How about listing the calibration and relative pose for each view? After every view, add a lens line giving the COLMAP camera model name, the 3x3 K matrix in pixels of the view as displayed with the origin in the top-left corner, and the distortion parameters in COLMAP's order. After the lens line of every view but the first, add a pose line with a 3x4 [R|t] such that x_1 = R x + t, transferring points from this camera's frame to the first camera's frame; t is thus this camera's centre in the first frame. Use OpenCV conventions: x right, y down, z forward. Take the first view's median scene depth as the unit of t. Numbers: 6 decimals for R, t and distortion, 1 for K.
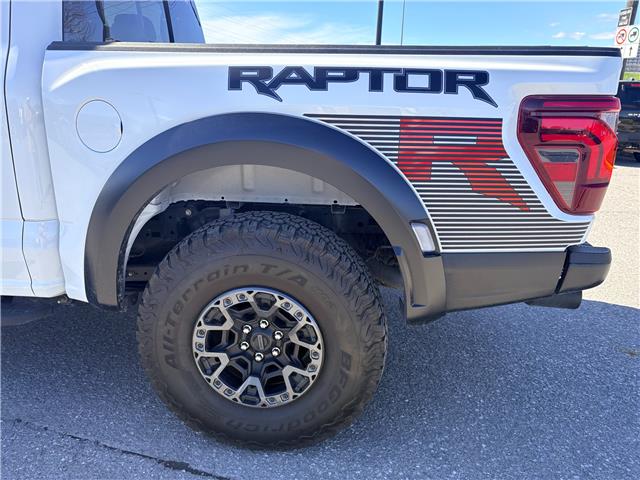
lens RADIAL K [[491.9, 0, 320.0], [0, 491.9, 240.0], [0, 0, 1]] dist [0.050602, -0.046799]
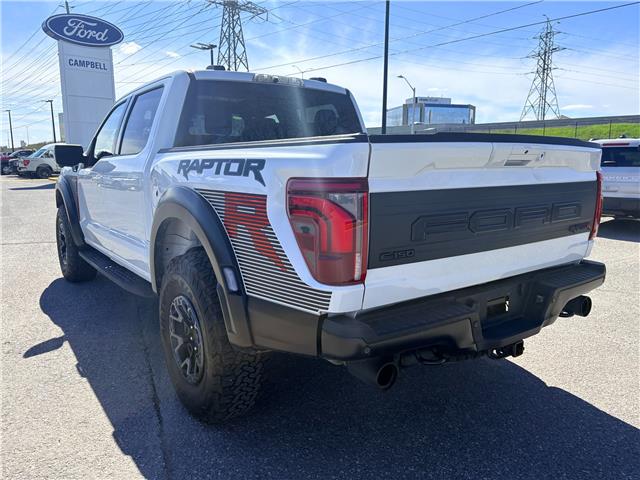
lens RADIAL K [[491.9, 0, 320.0], [0, 491.9, 240.0], [0, 0, 1]] dist [0.050602, -0.046799]
pose [[0.647536, 0.097058, -0.755828, 1.388785], [-0.195509, 0.979816, -0.041676, -0.102791], [0.736528, 0.174758, 0.653442, 0.284678]]
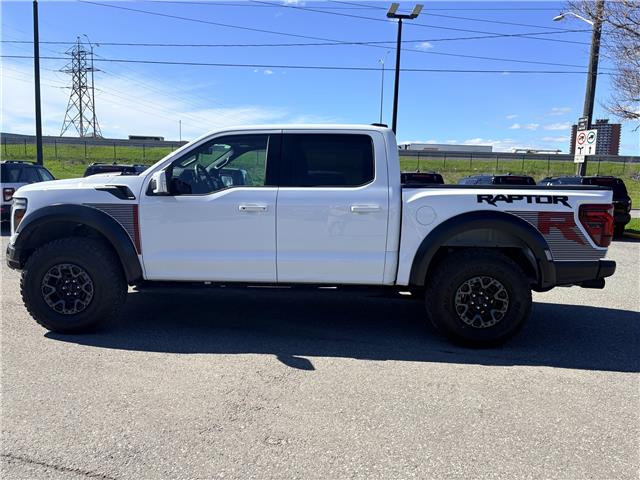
lens RADIAL K [[491.9, 0, 320.0], [0, 491.9, 240.0], [0, 0, 1]] dist [0.050602, -0.046799]
pose [[0.998782, -0.006140, 0.048955, -1.180668], [0.013879, 0.987122, -0.159364, 0.331799], [-0.047346, 0.159849, 0.986005, -1.646410]]
